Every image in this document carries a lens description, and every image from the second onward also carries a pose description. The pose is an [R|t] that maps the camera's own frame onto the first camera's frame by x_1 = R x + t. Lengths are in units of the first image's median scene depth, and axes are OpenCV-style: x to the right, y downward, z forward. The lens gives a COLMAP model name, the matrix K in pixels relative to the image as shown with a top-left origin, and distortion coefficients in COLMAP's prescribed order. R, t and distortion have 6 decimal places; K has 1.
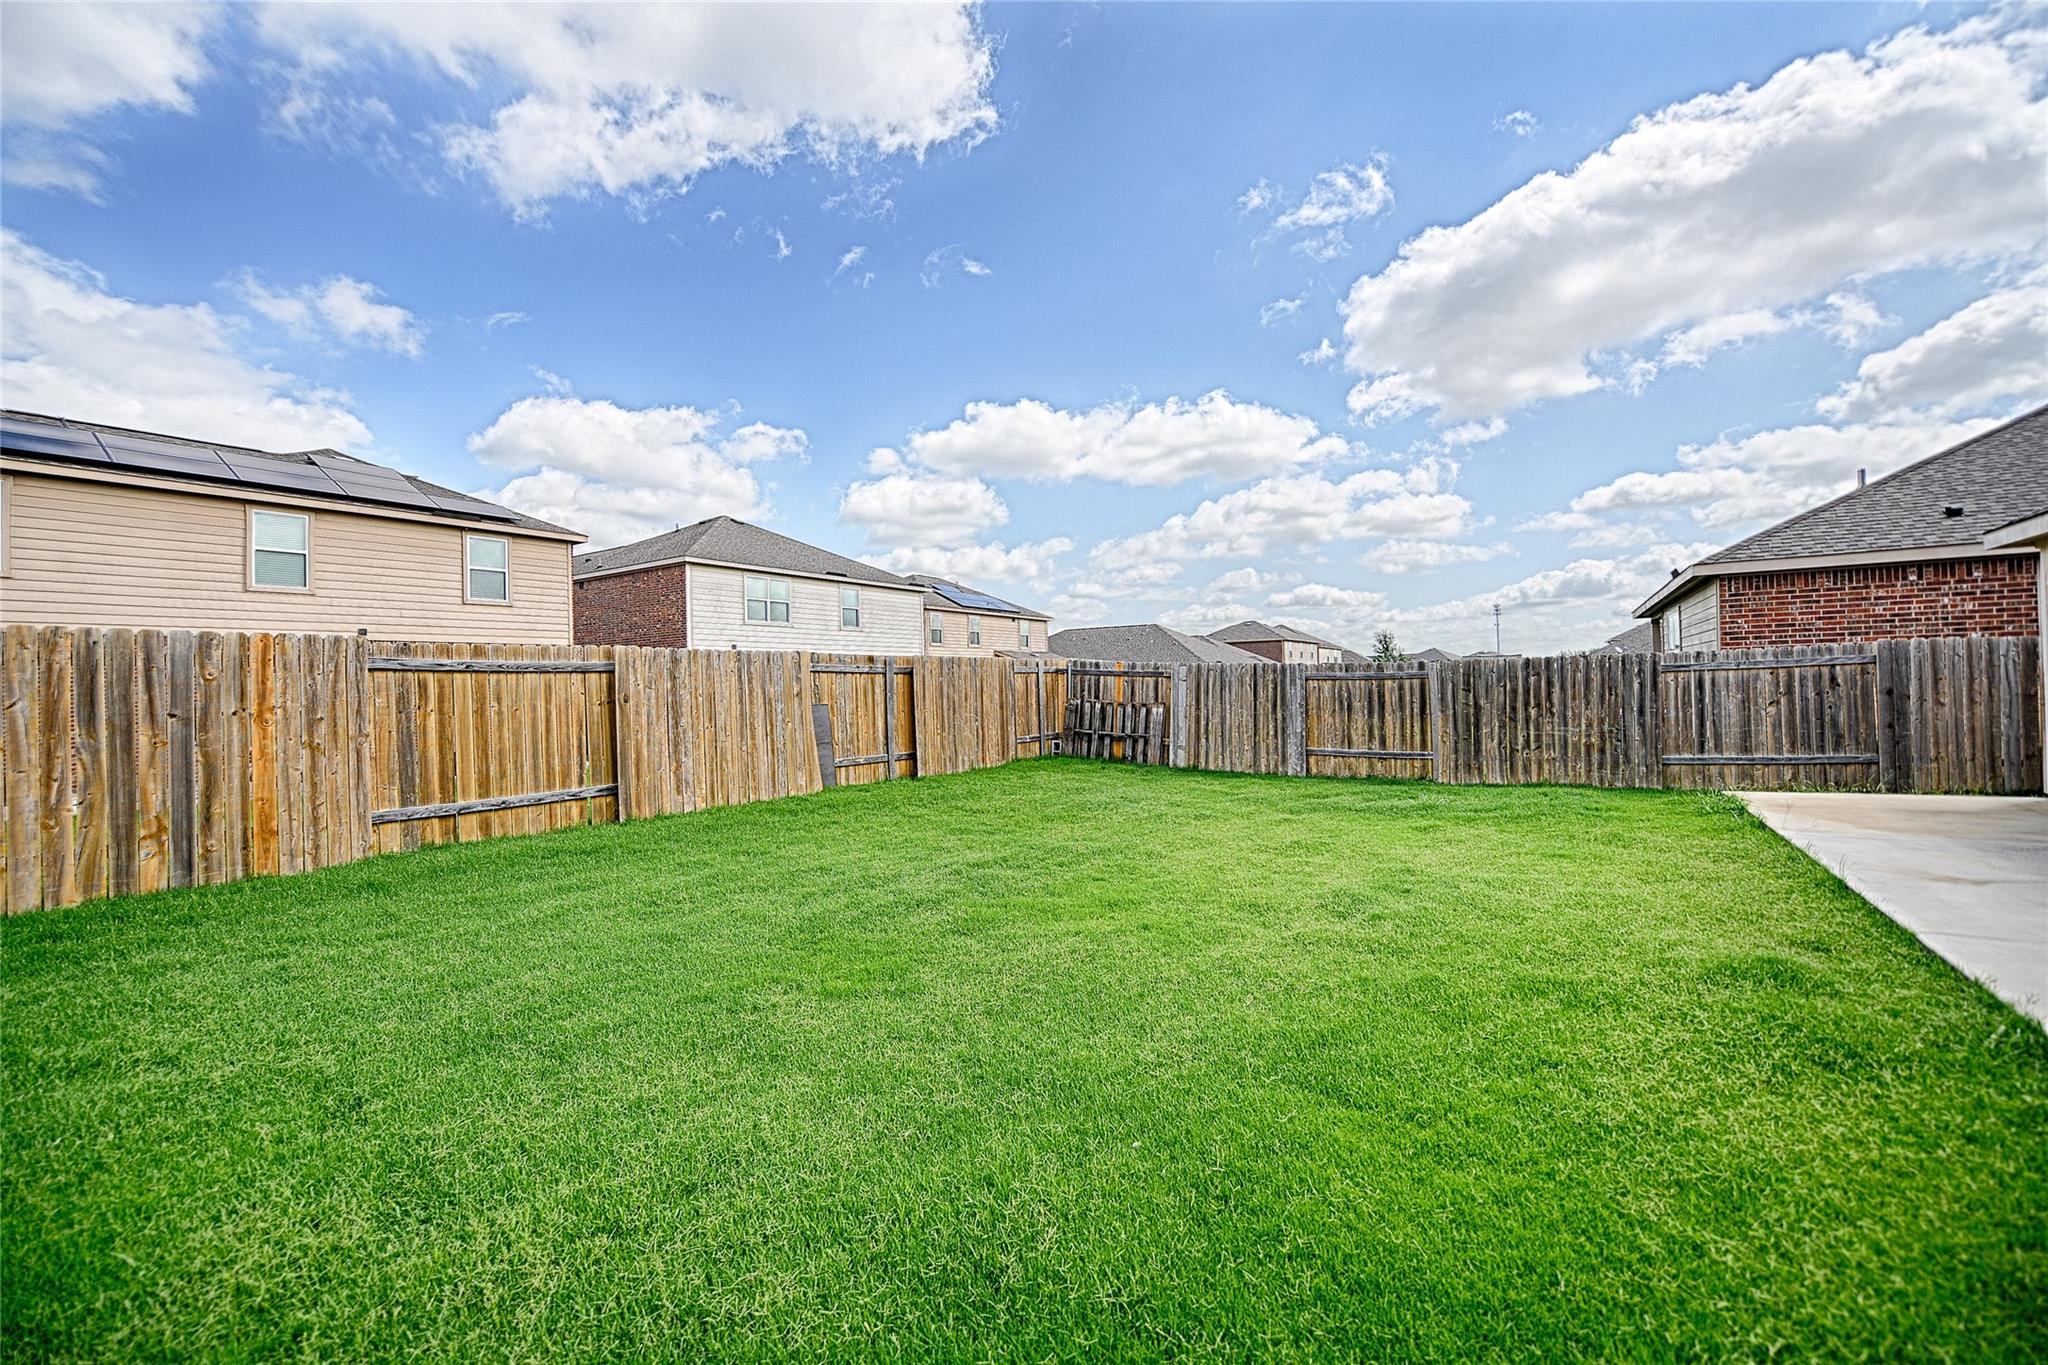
lens RADIAL K [[830.4, 0, 1024.0], [0, 830.4, 682.5], [0, 0, 1]] dist [0.000544, 0.000028]
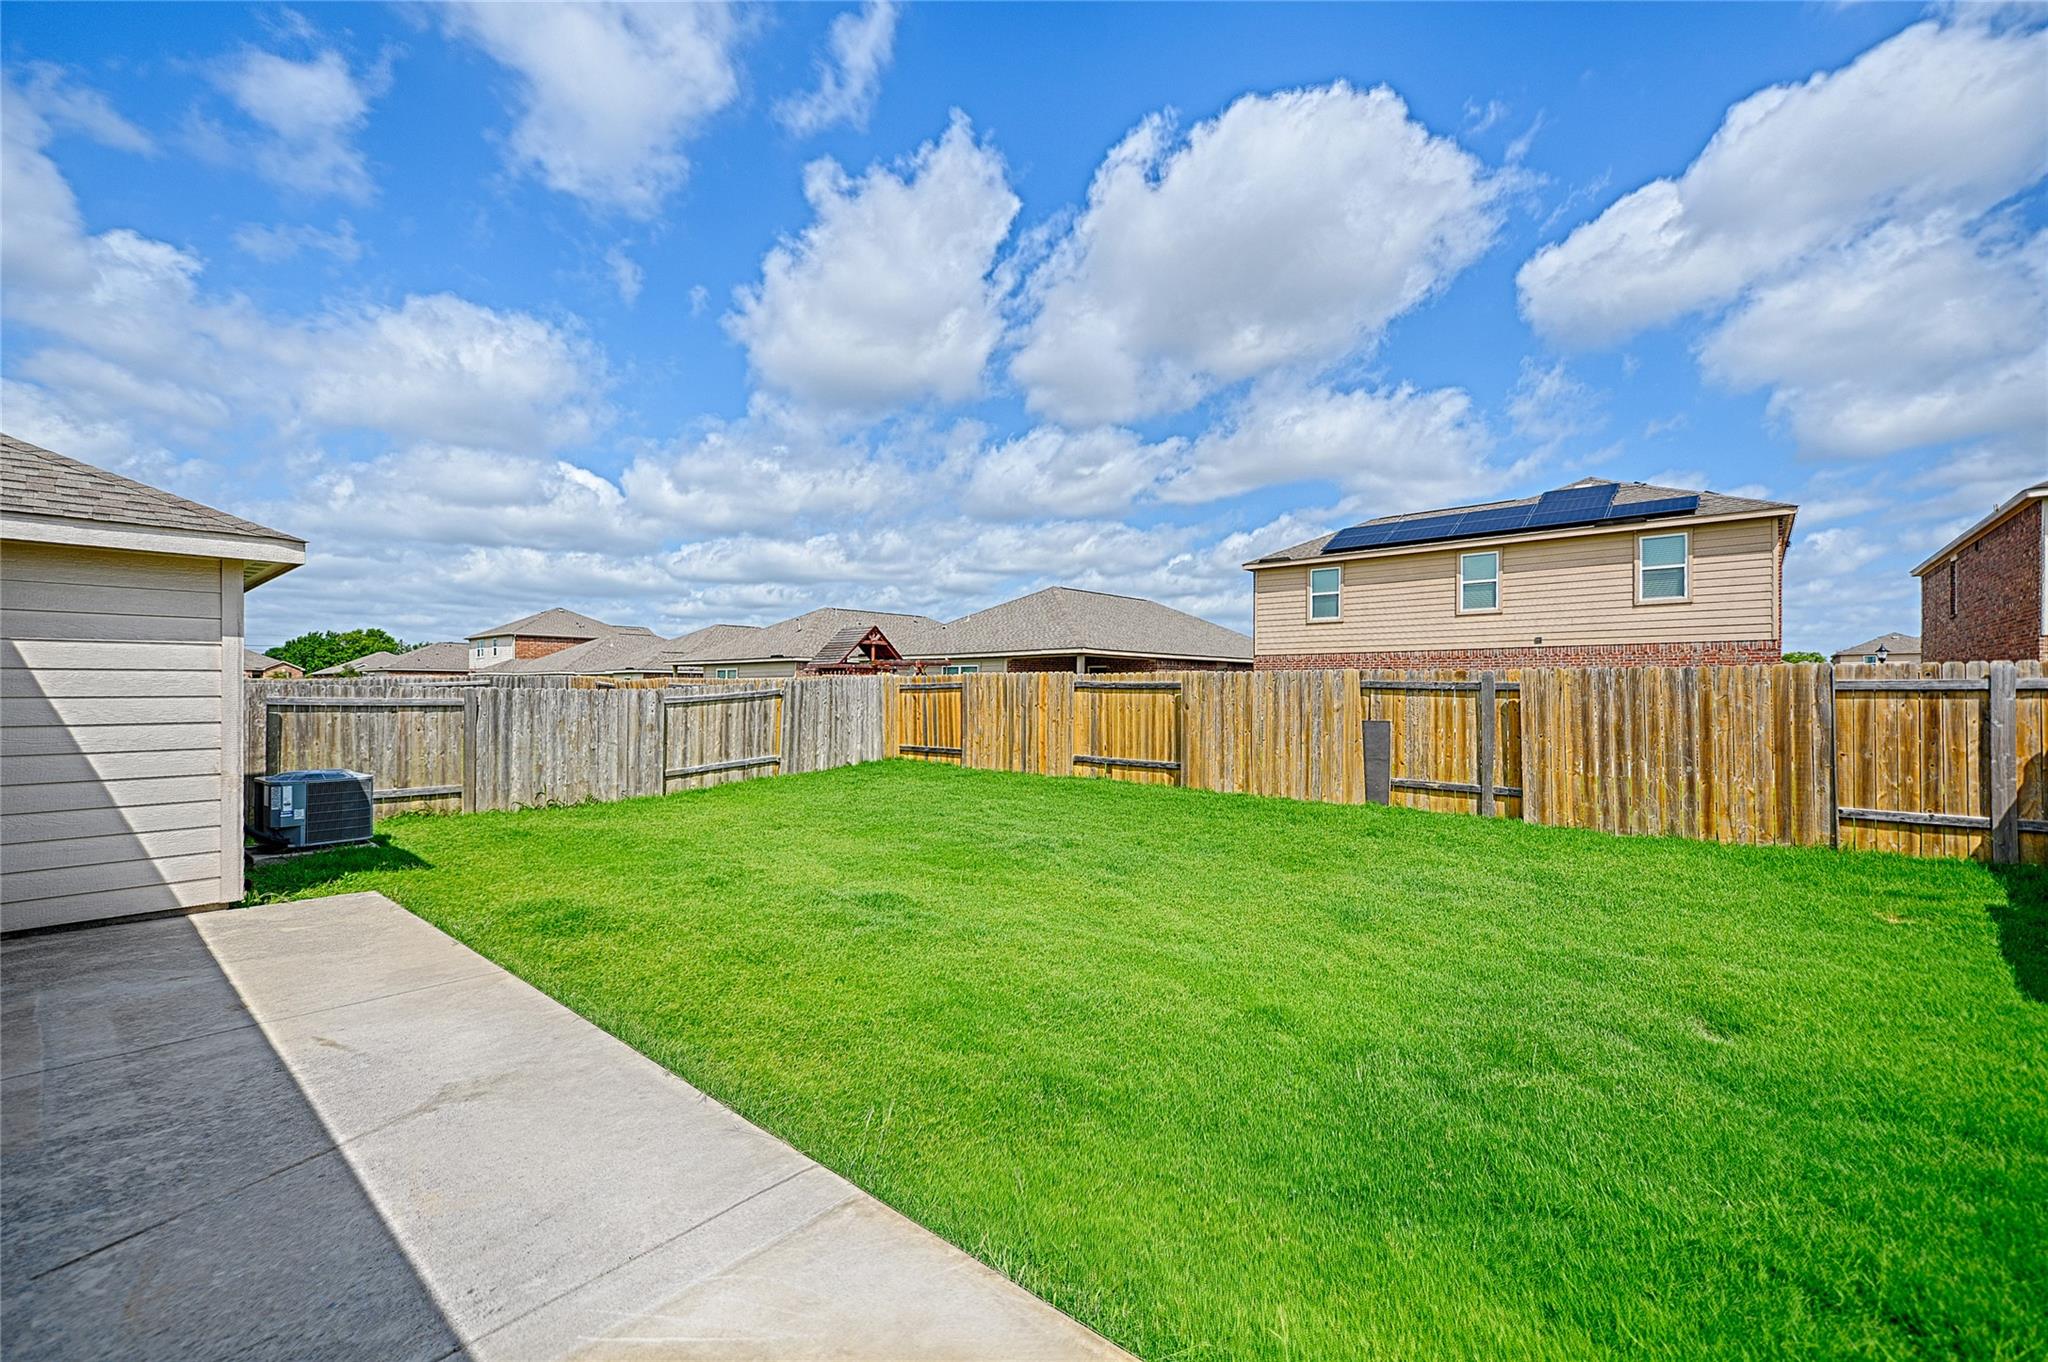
lens RADIAL K [[830.4, 0, 1024.0], [0, 830.4, 681.0], [0, 0, 1]] dist [0.000544, 0.000028]
pose [[-0.122465, 0.015683, -0.992349, 0.897001], [0.004507, 0.999874, 0.015246, -0.043987], [0.992463, -0.002605, -0.122520, 0.778052]]
